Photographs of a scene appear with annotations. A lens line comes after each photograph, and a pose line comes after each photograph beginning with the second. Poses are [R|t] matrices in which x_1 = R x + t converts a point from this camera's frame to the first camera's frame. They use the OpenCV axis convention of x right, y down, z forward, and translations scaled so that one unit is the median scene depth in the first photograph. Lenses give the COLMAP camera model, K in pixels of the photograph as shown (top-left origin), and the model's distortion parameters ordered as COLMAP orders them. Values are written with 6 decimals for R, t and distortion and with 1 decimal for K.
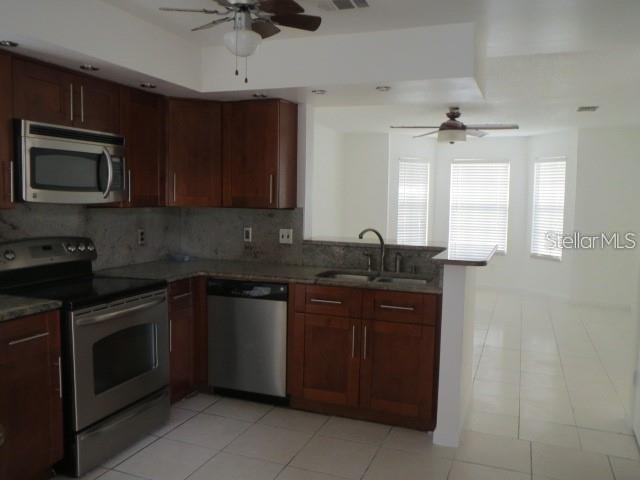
lens RADIAL K [[551.3, 0, 320.0], [0, 551.3, 240.0], [0, 0, 1]] dist [-0.003912, 0.001025]
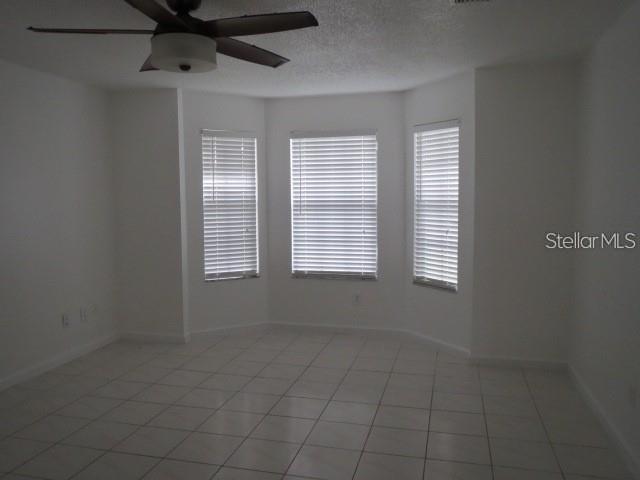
lens RADIAL K [[551.3, 0, 320.0], [0, 551.3, 240.0], [0, 0, 1]] dist [-0.003912, 0.001025]
pose [[0.992850, -0.036307, 0.113717, 0.374266], [0.036030, 0.999341, 0.004494, -0.044883], [-0.113805, -0.000365, 0.993503, 0.700645]]
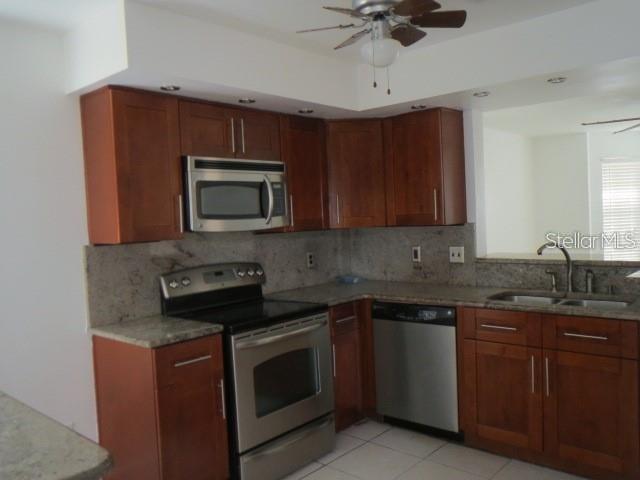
lens RADIAL K [[551.3, 0, 320.0], [0, 551.3, 240.0], [0, 0, 1]] dist [-0.003912, 0.001025]
pose [[0.933871, -0.042517, -0.355073, 0.060451], [0.031164, 0.998806, -0.037633, -0.004004], [0.356249, 0.024079, 0.934081, 0.065572]]
